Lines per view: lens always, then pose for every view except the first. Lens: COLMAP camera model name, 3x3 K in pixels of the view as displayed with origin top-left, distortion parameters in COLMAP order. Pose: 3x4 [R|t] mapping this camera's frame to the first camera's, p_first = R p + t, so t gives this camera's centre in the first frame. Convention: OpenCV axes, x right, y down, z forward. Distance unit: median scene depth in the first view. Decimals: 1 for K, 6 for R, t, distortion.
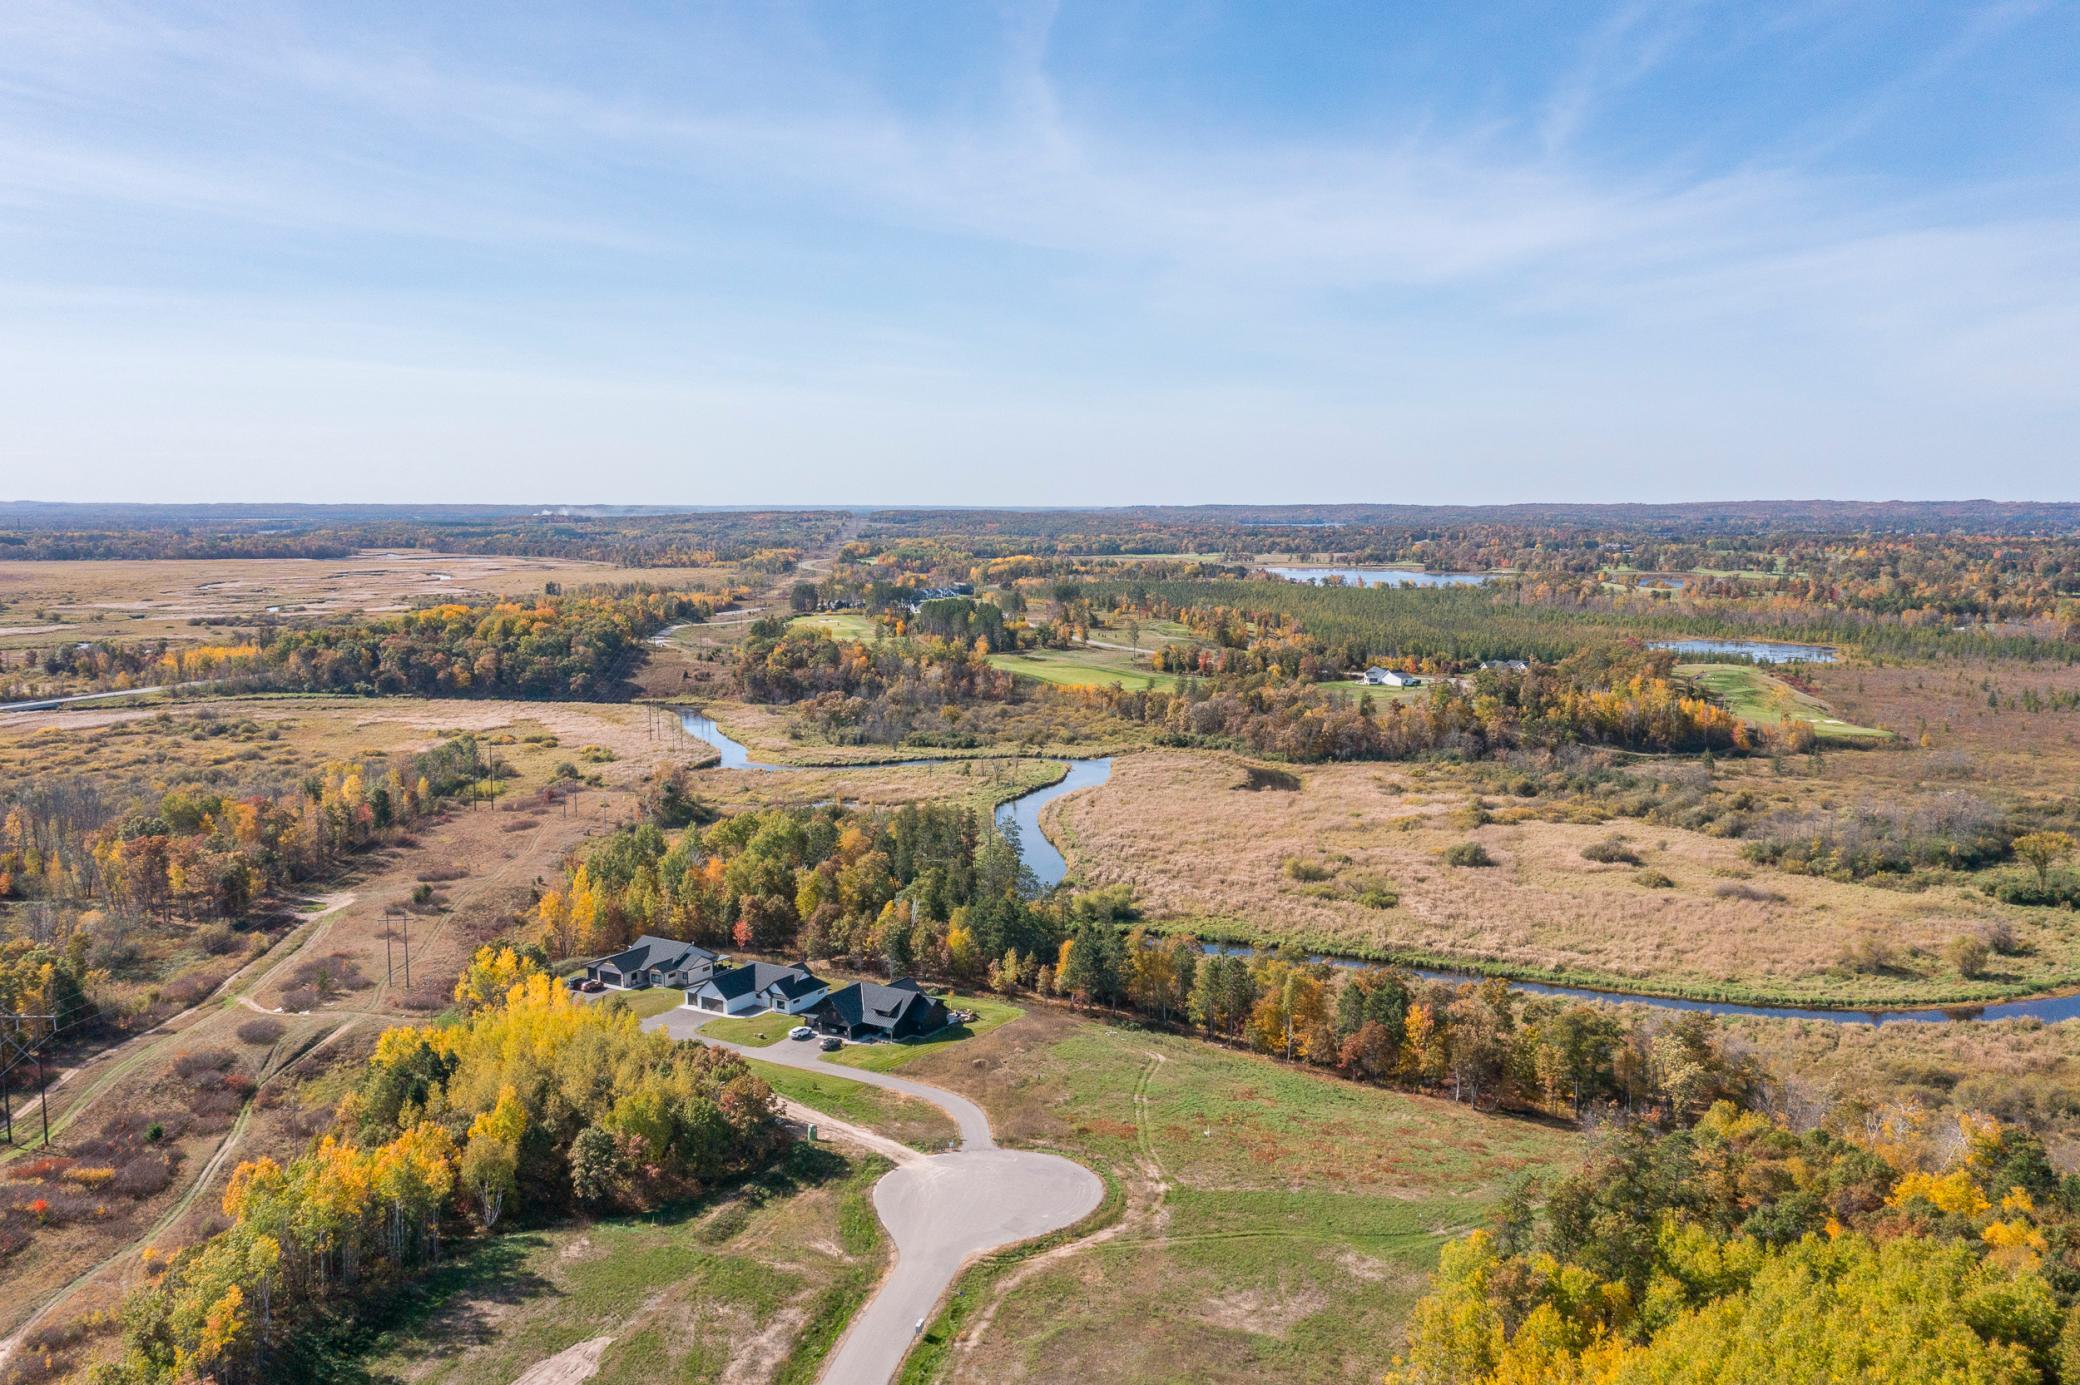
lens RADIAL K [[1677.1, 0, 1044.8], [0, 1677.1, 696.8], [0, 0, 1]] dist [-0.018436, 0.006755]
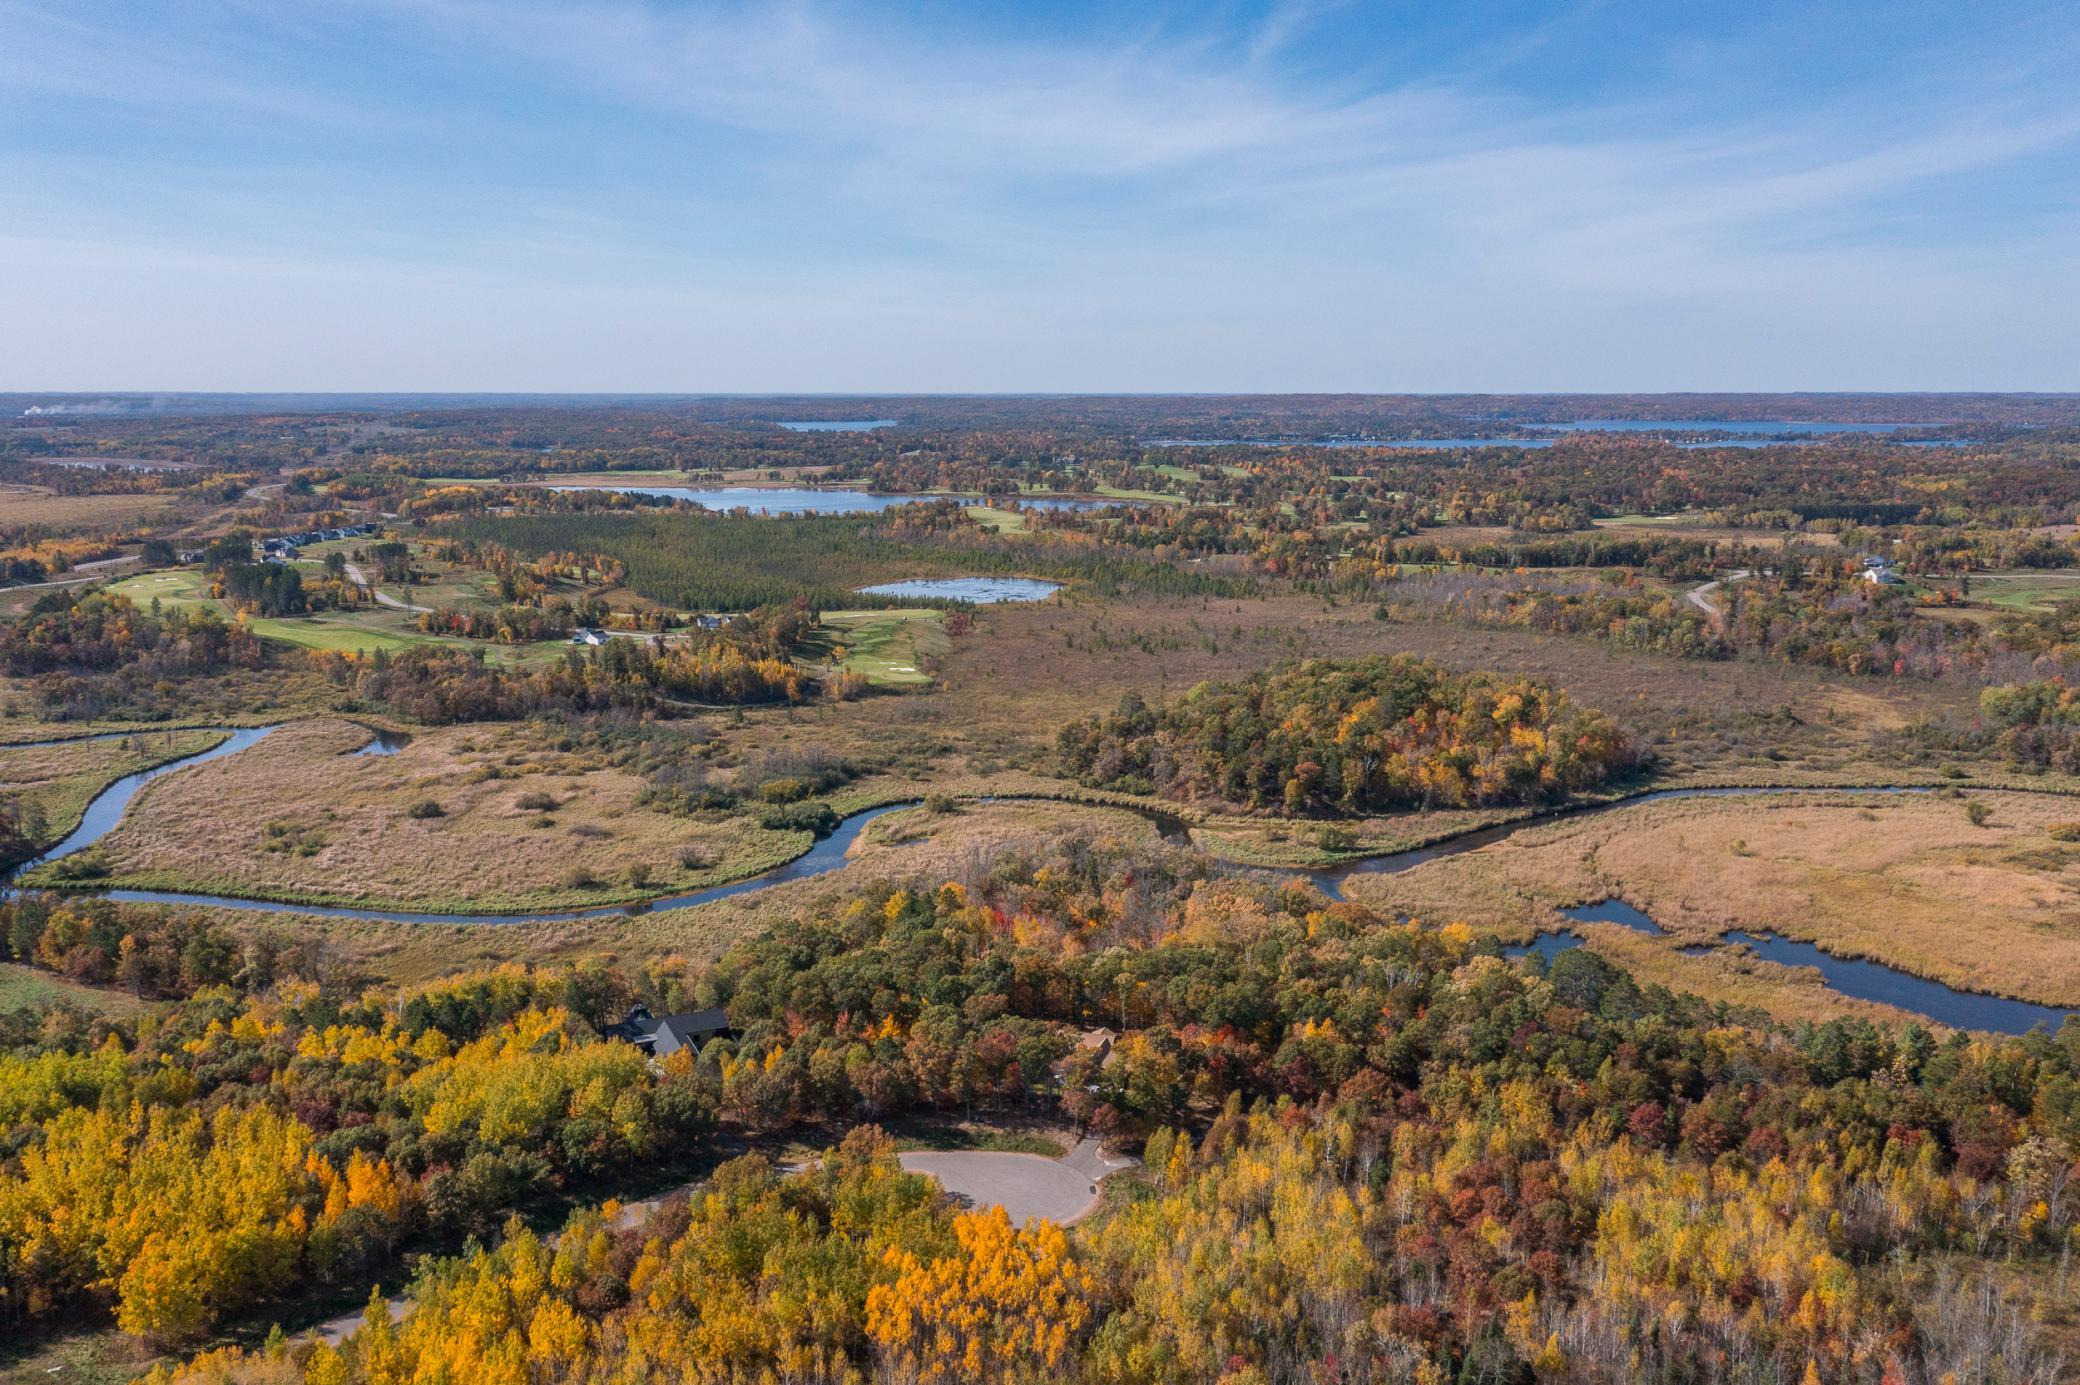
lens RADIAL K [[1677.1, 0, 1043.0], [0, 1677.1, 707.1], [0, 0, 1]] dist [-0.018436, 0.006755]
pose [[0.972552, -0.039833, 0.229251, 0.327175], [0.023104, 0.996901, 0.075198, -0.060061], [-0.231536, -0.067838, 0.970458, -0.332107]]
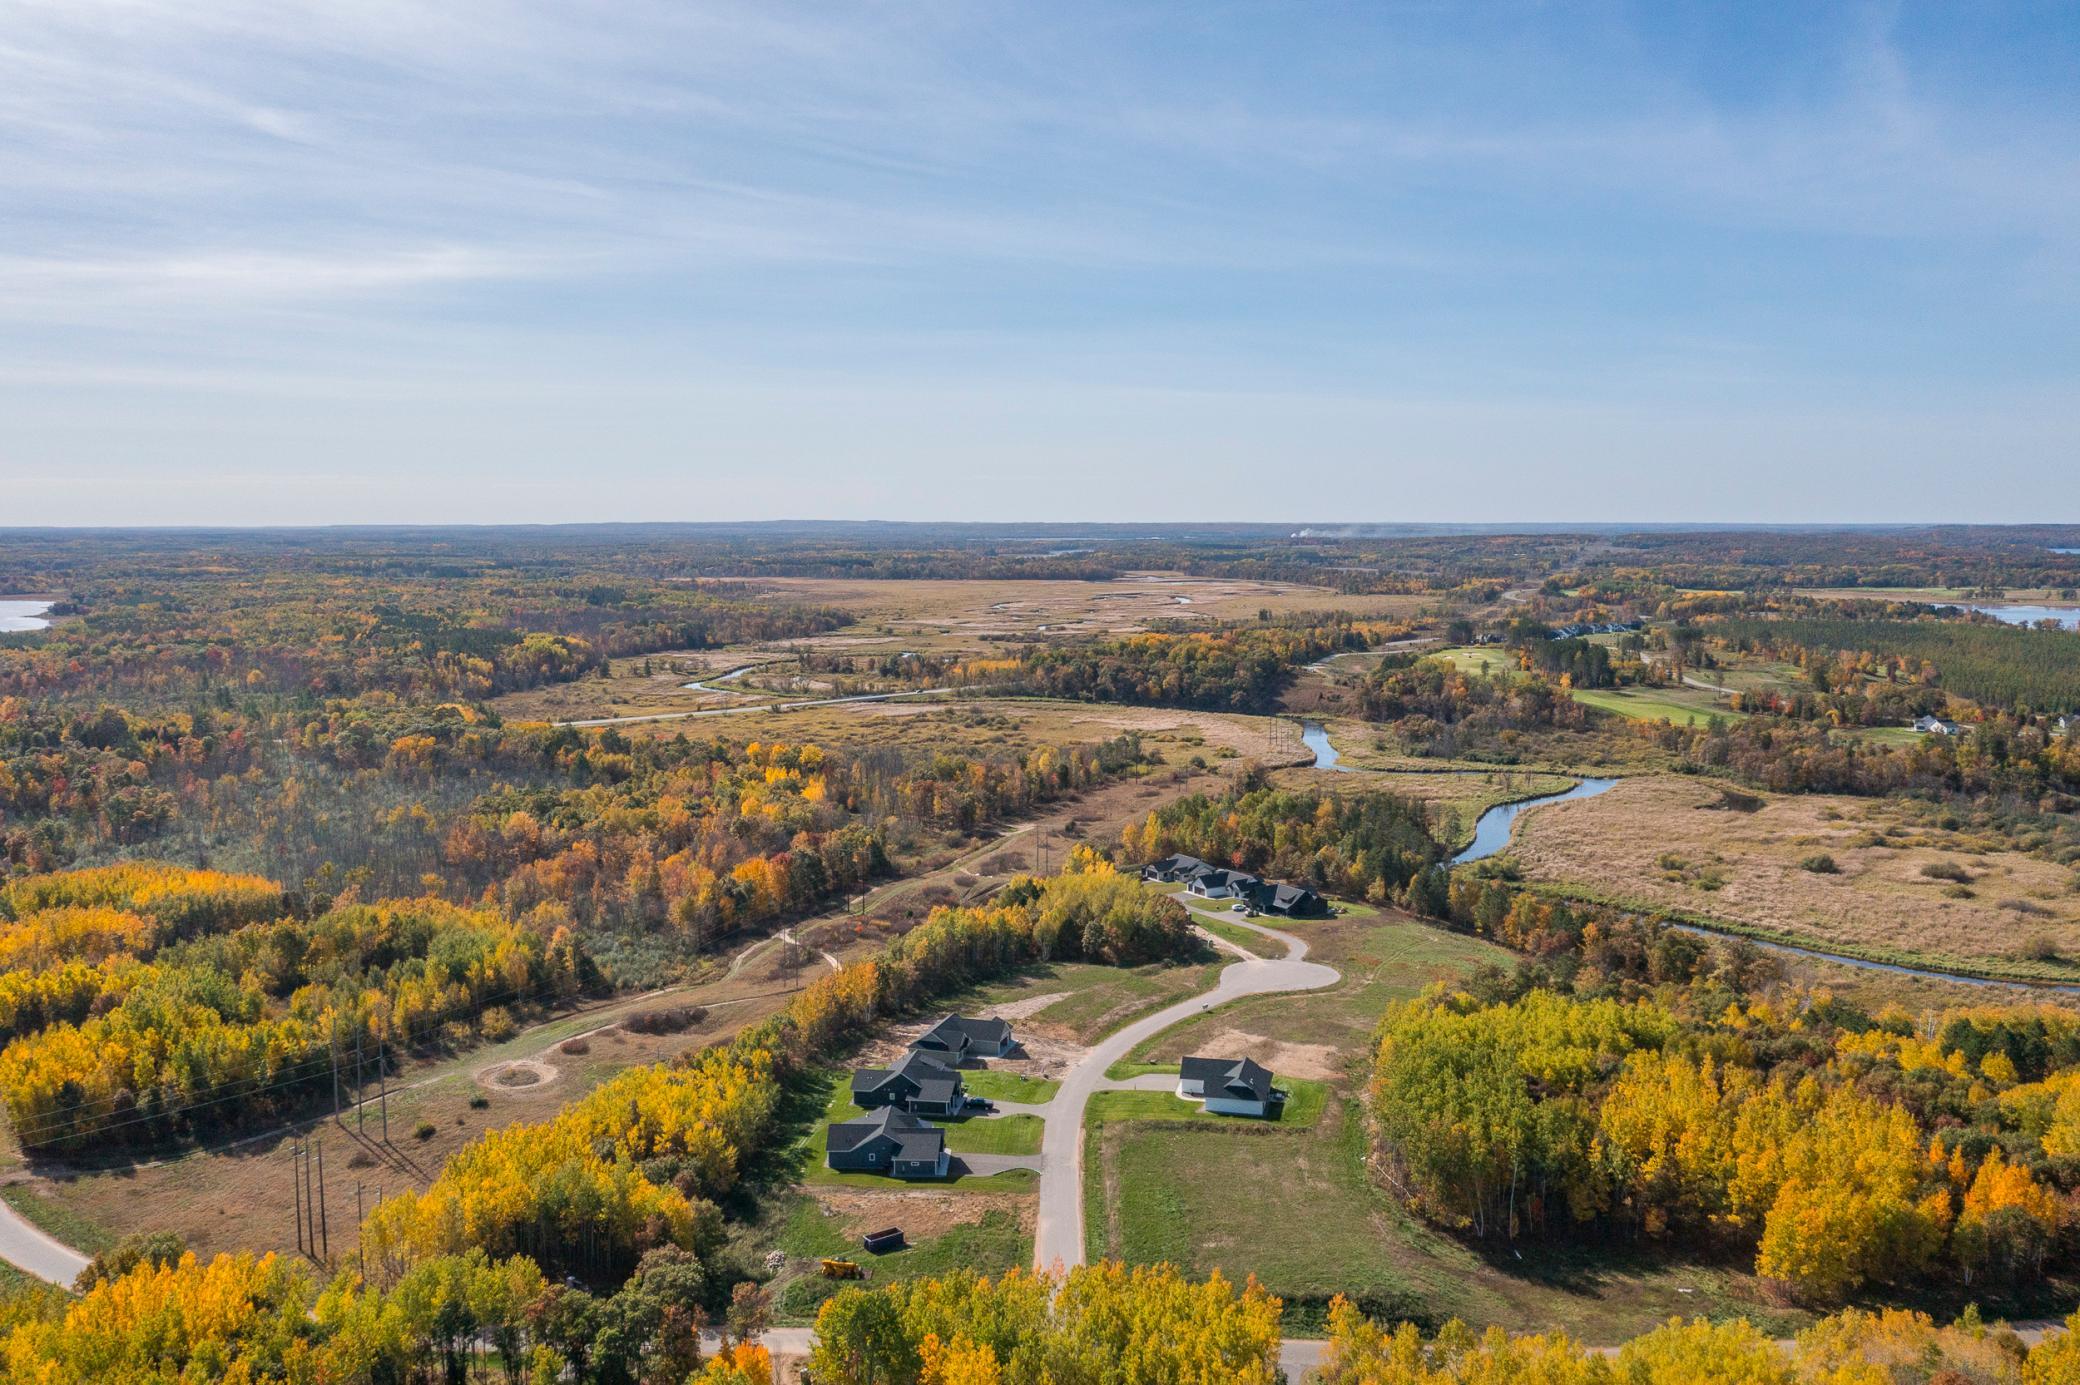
lens RADIAL K [[1677.1, 0, 1041.1], [0, 1677.1, 707.8], [0, 0, 1]] dist [-0.018436, 0.006755]
pose [[0.901472, 0.045272, -0.430464, 0.196954], [-0.046714, 0.998882, 0.007227, -0.005198], [0.430310, 0.013594, 0.902579, -0.320719]]
